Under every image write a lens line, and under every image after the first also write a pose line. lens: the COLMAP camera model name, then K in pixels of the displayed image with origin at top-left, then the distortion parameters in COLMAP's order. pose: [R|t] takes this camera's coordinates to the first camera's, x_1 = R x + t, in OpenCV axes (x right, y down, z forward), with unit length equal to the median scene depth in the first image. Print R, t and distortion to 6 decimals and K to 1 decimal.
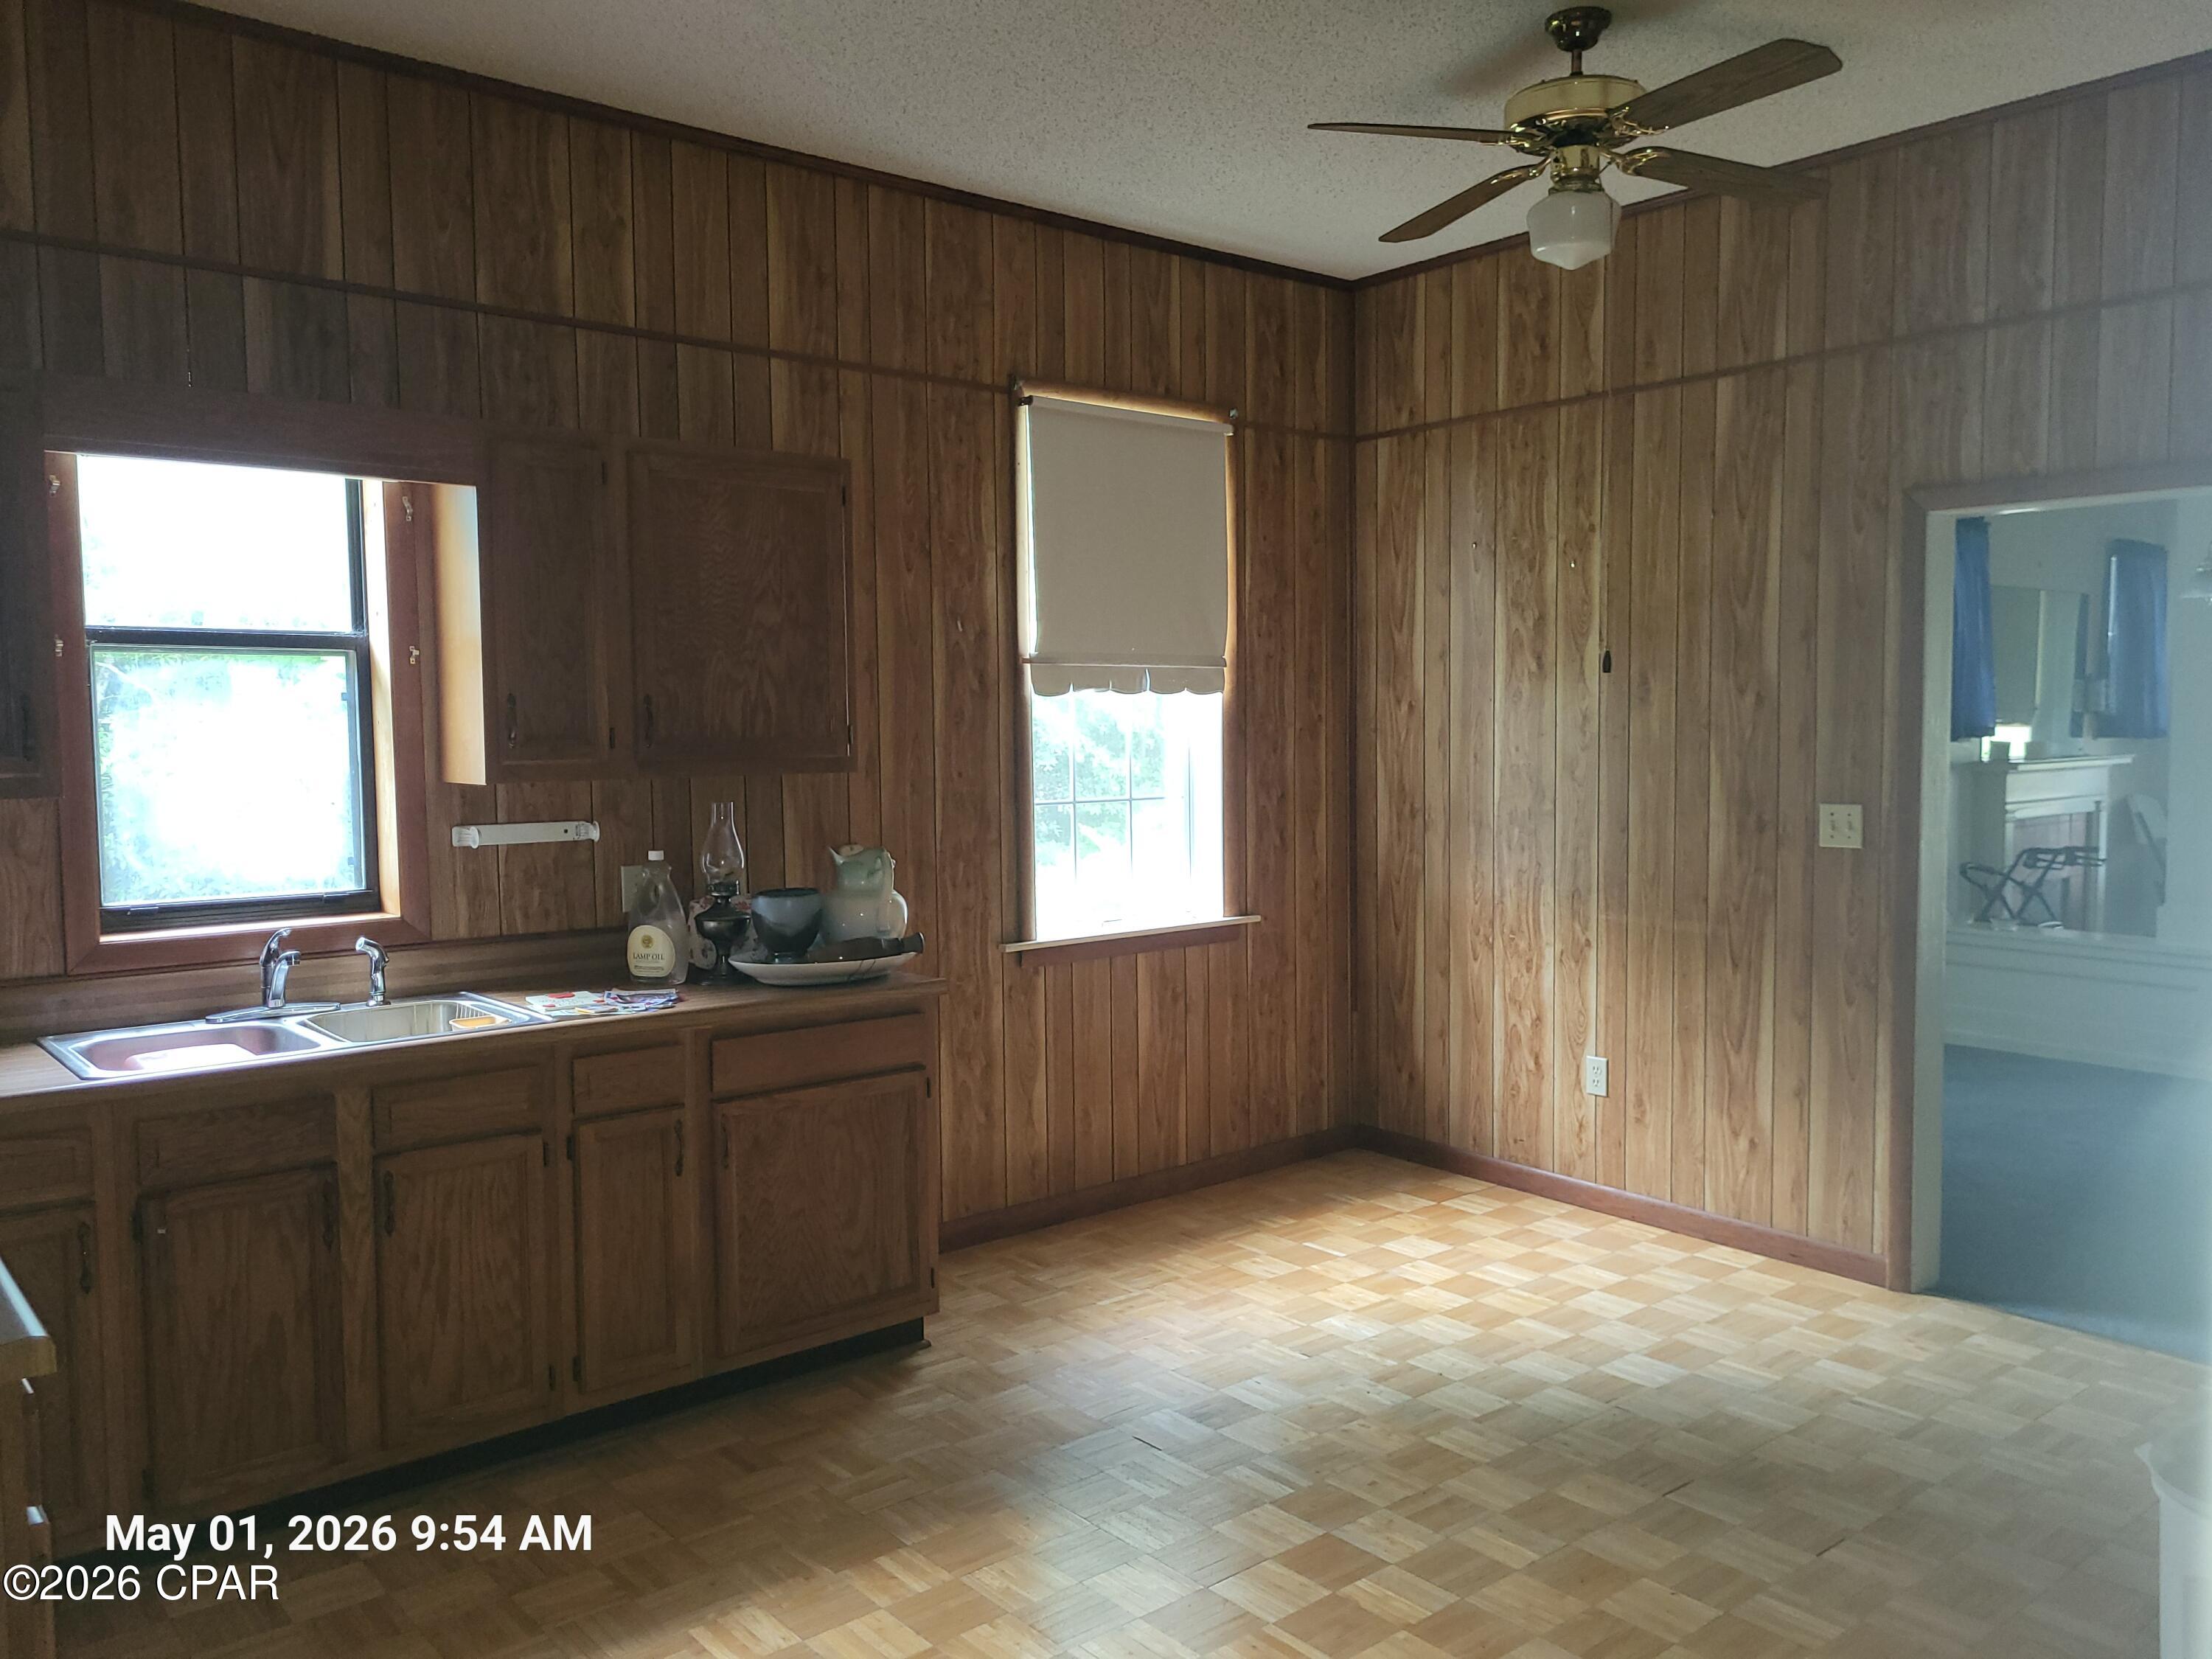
lens RADIAL K [[1687.2, 0, 1105.4], [0, 1687.2, 837.3], [0, 0, 1]] dist [0.050722, -0.043801]
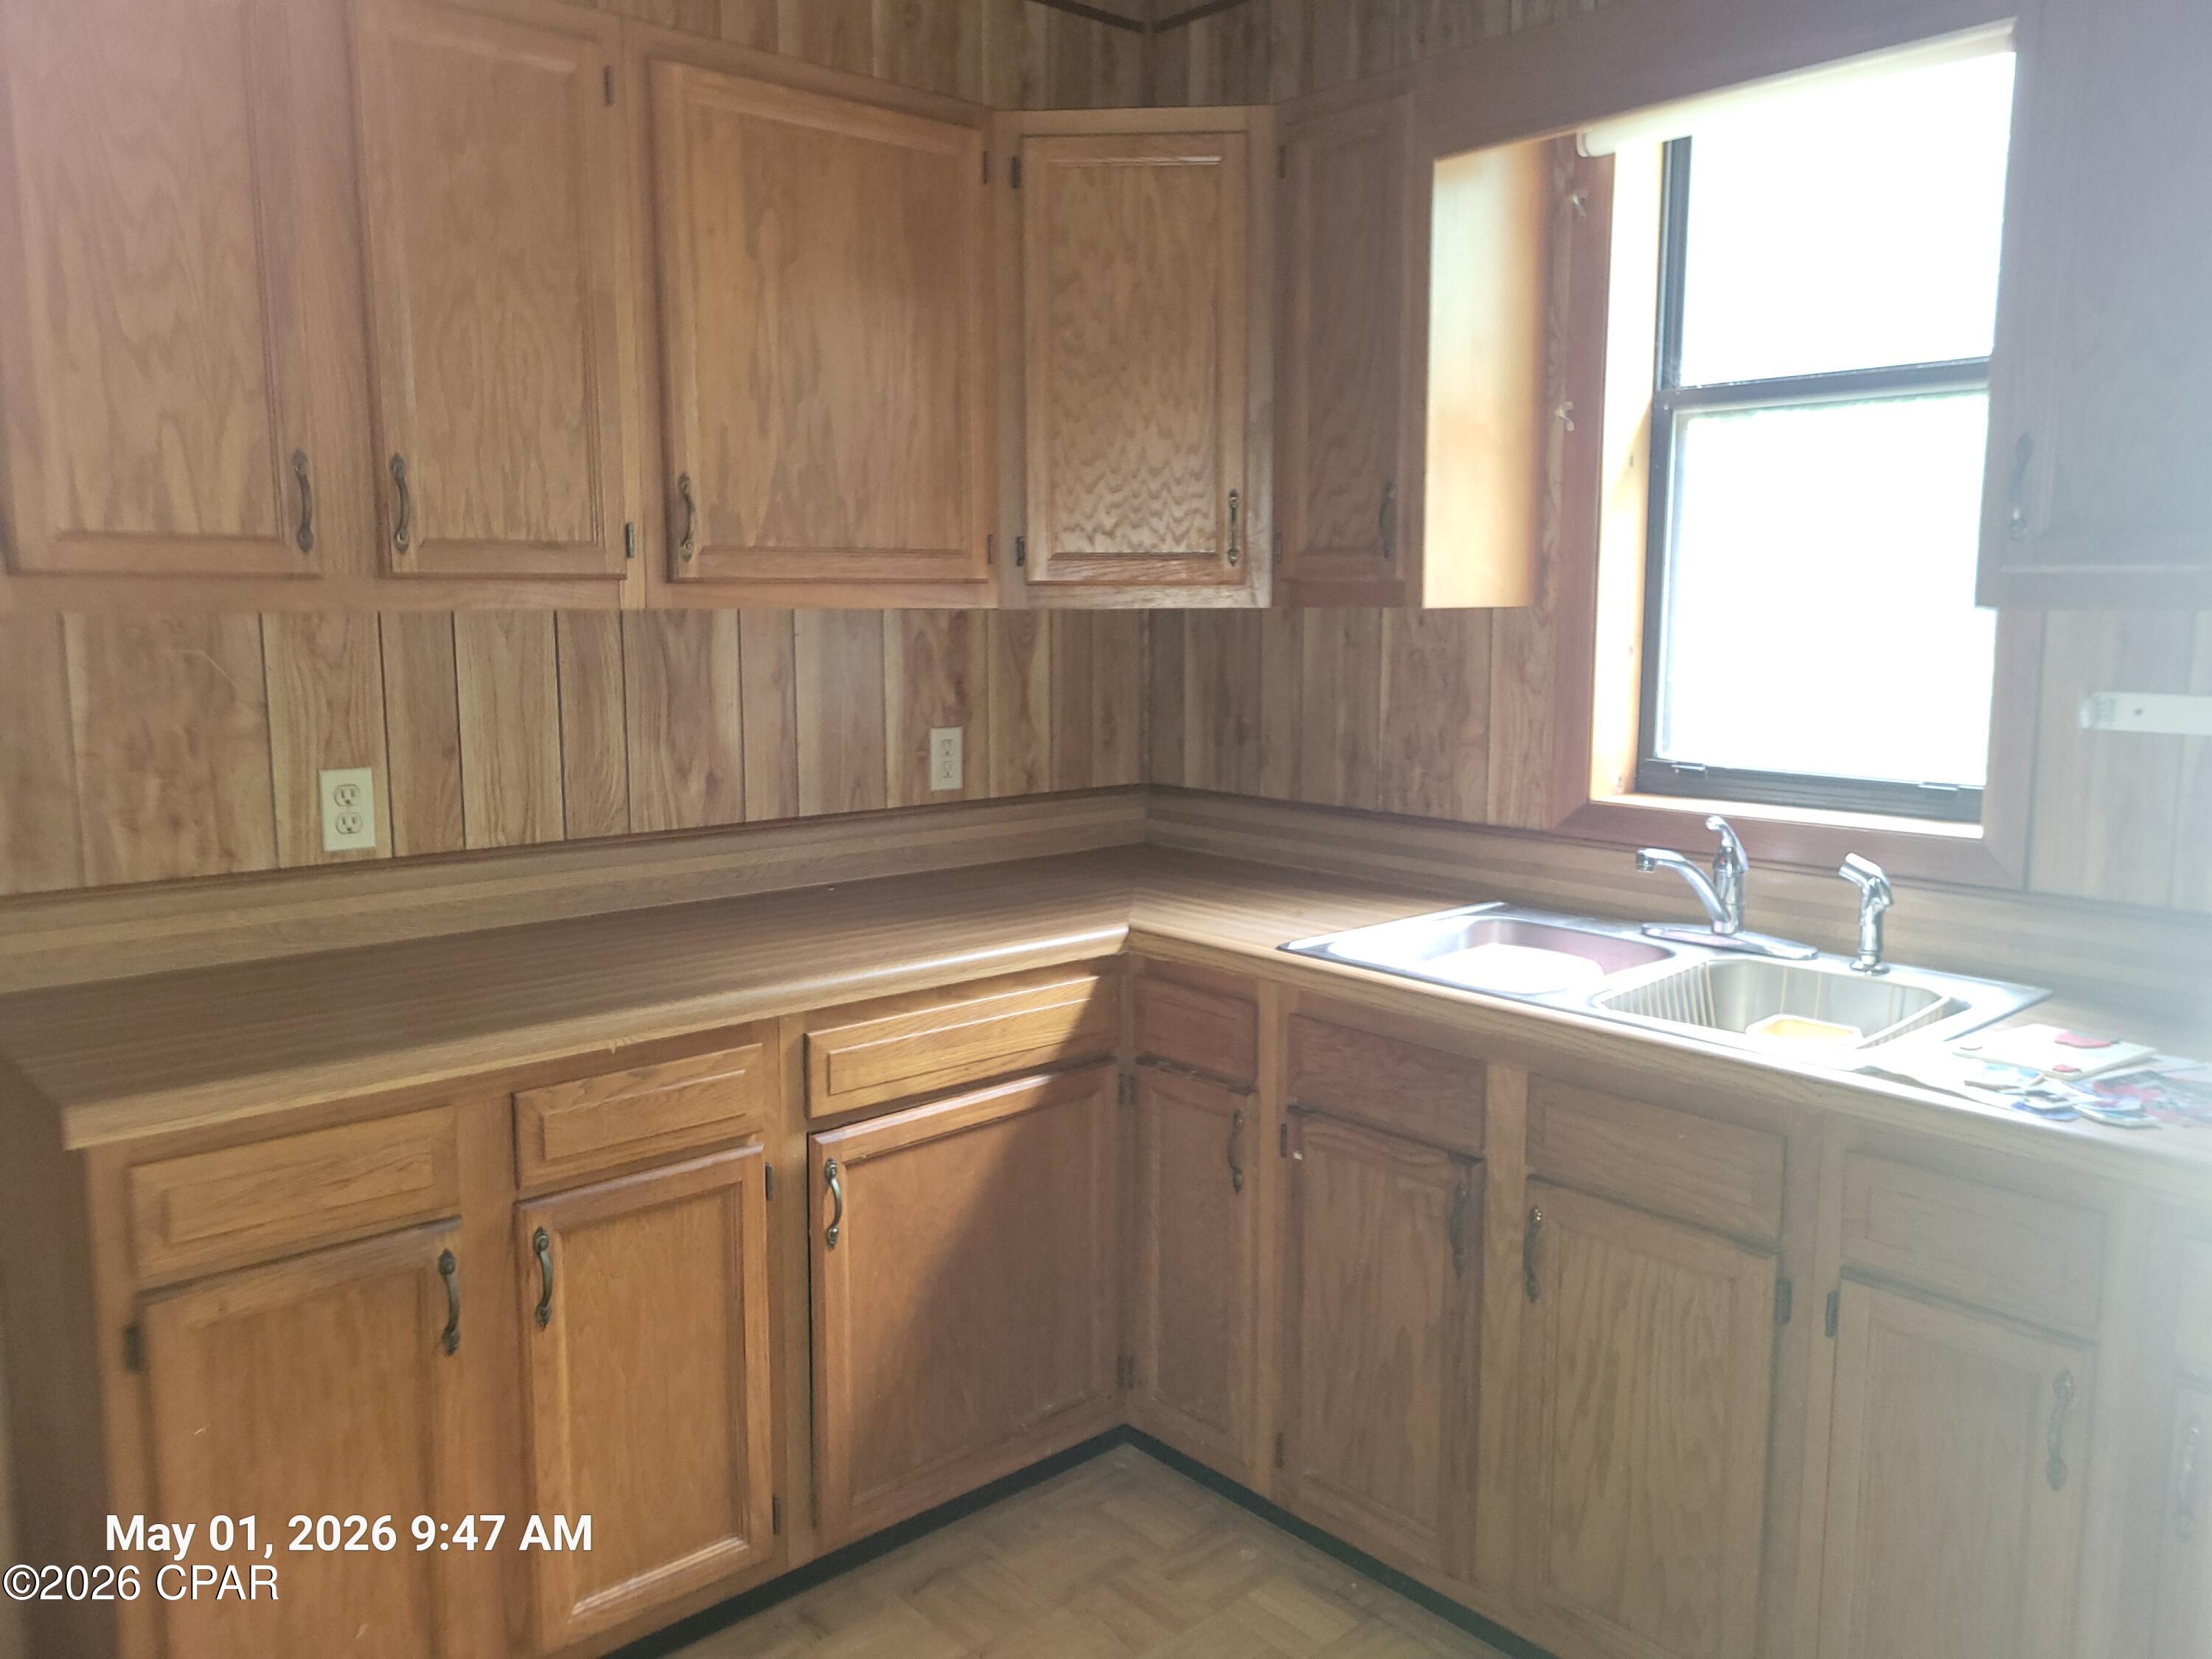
lens RADIAL K [[1687.2, 0, 1116.7], [0, 1687.2, 821.7], [0, 0, 1]] dist [0.050722, -0.043801]
pose [[0.031163, 0.145338, -0.988891, 0.149189], [-0.064833, 0.987582, 0.143103, -0.022418], [0.997409, 0.059653, 0.040199, 0.651573]]
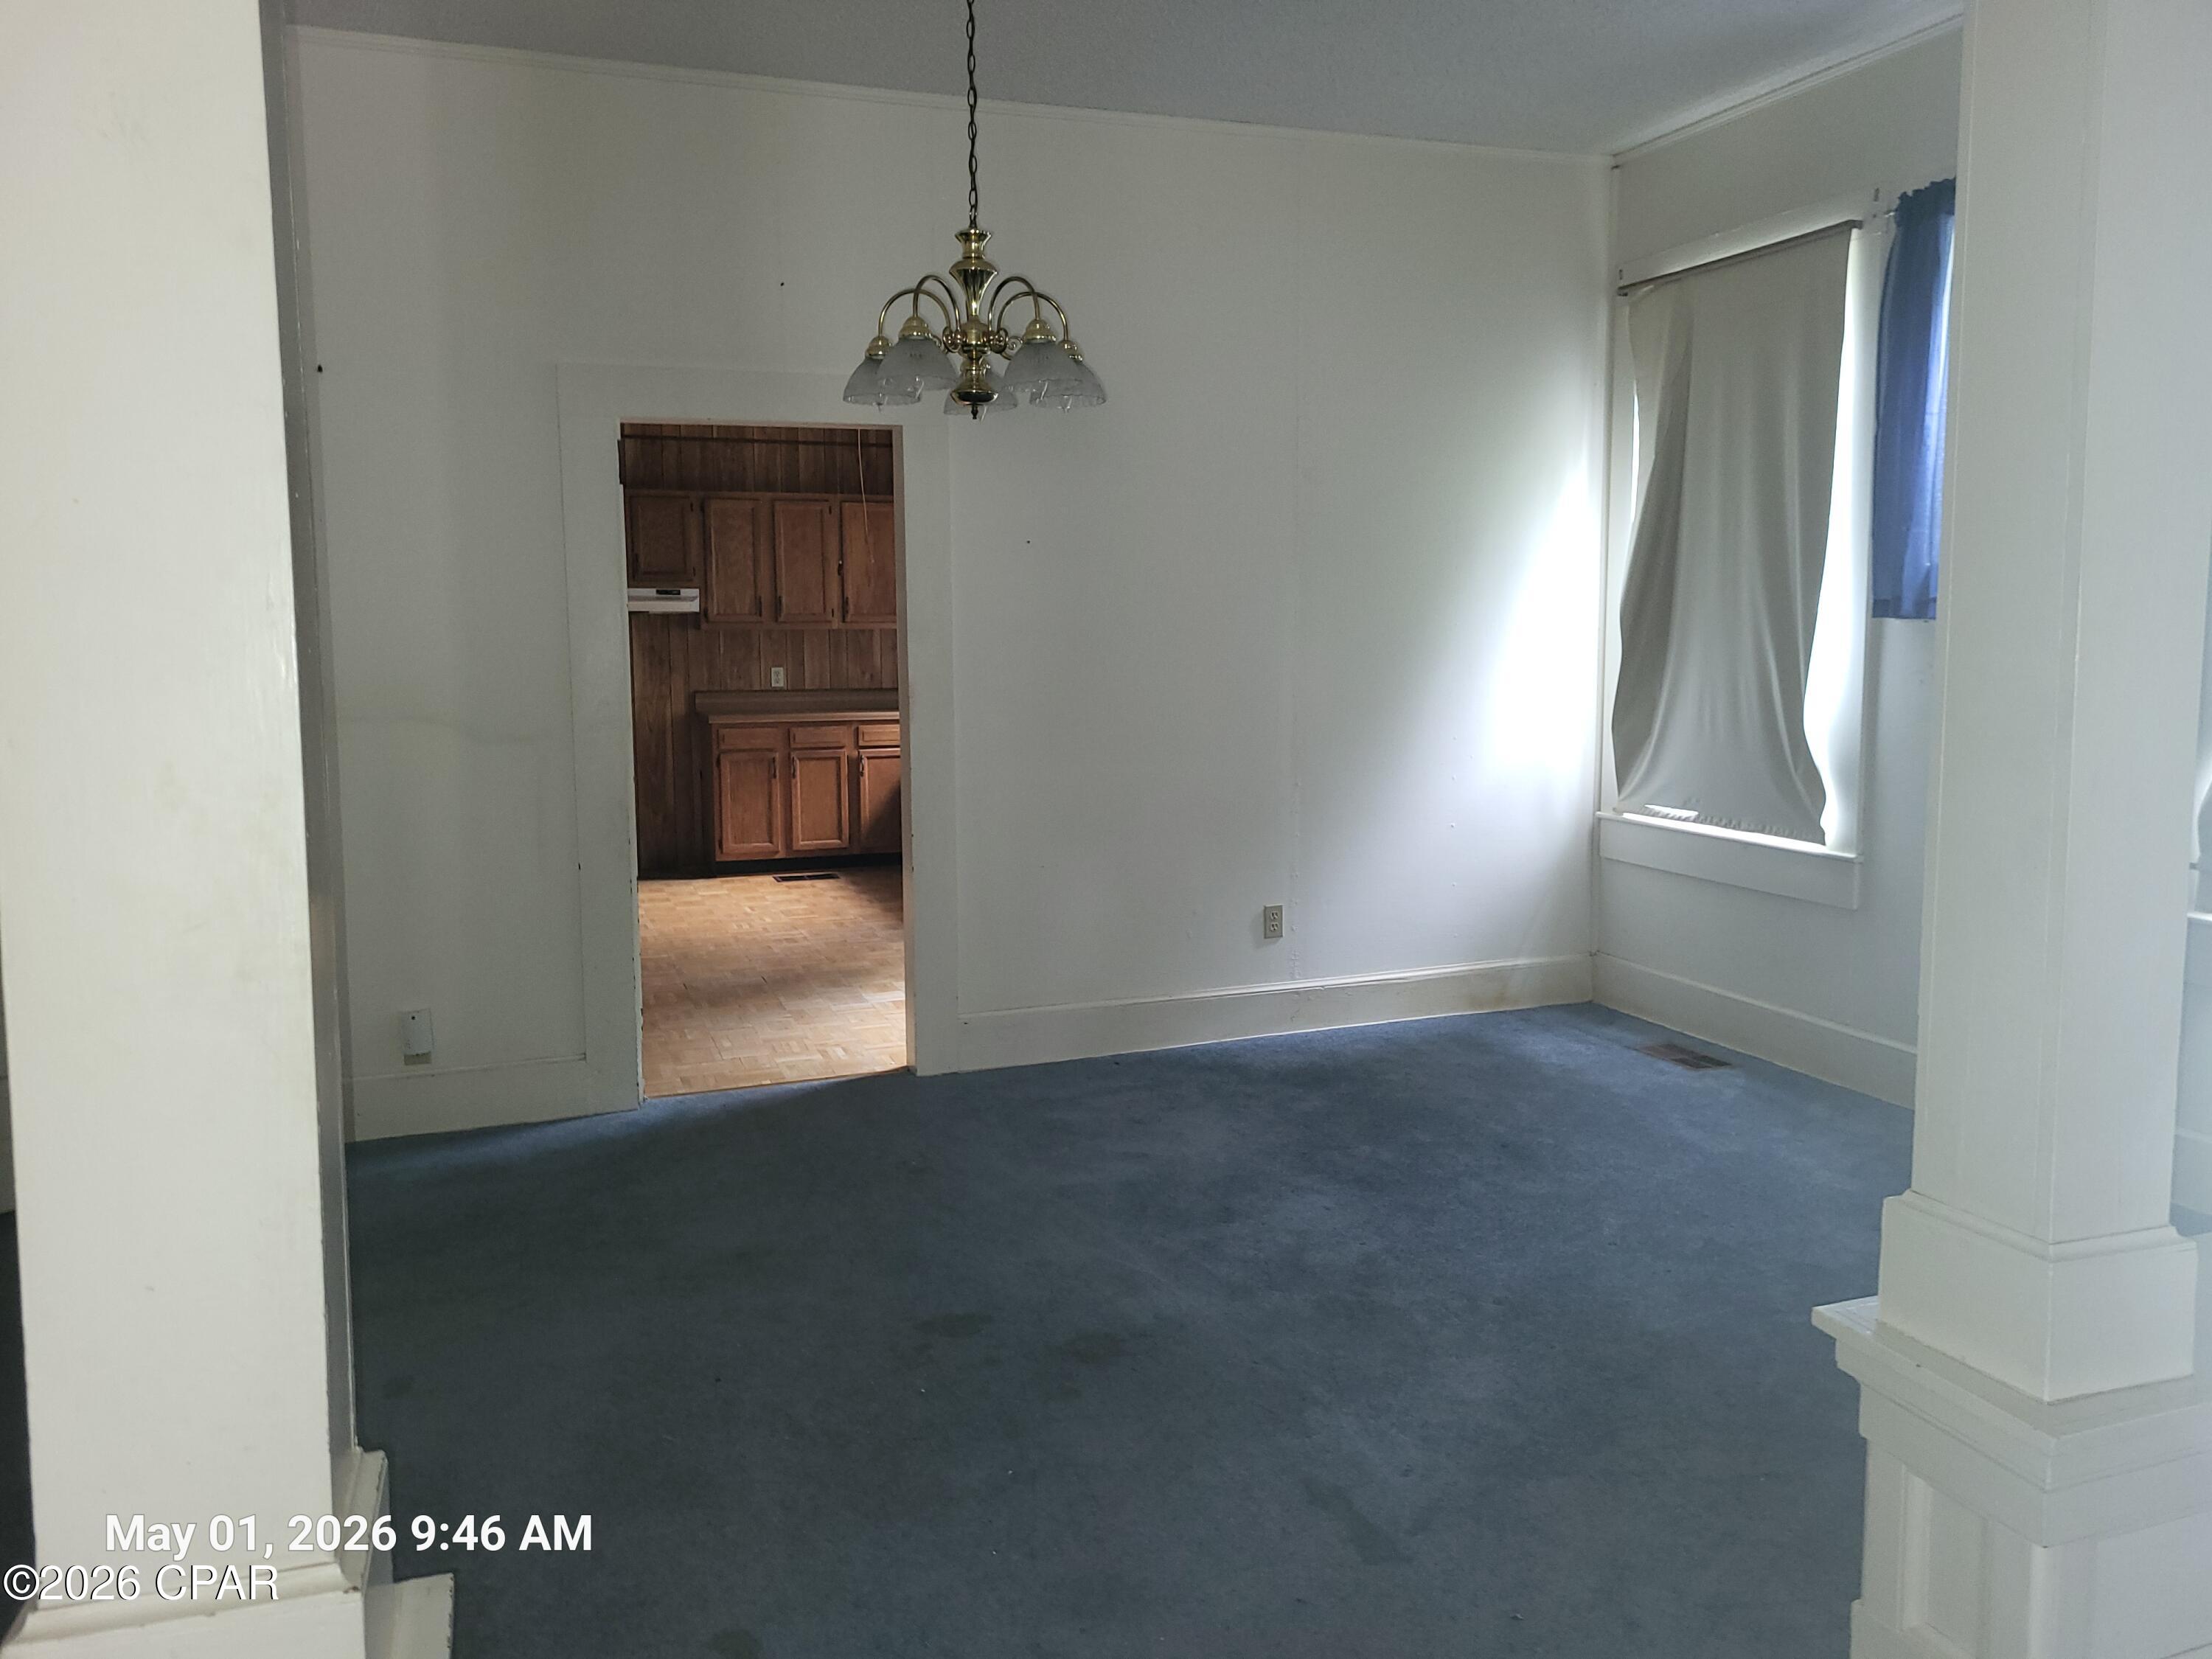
lens RADIAL K [[1687.2, 0, 1117.2], [0, 1687.2, 803.6], [0, 0, 1]] dist [0.050722, -0.043801]
pose [[-0.342143, 0.113179, -0.932807, 1.741020], [-0.050994, 0.989020, 0.138704, -0.111196], [0.938263, 0.095024, -0.332615, 1.734984]]
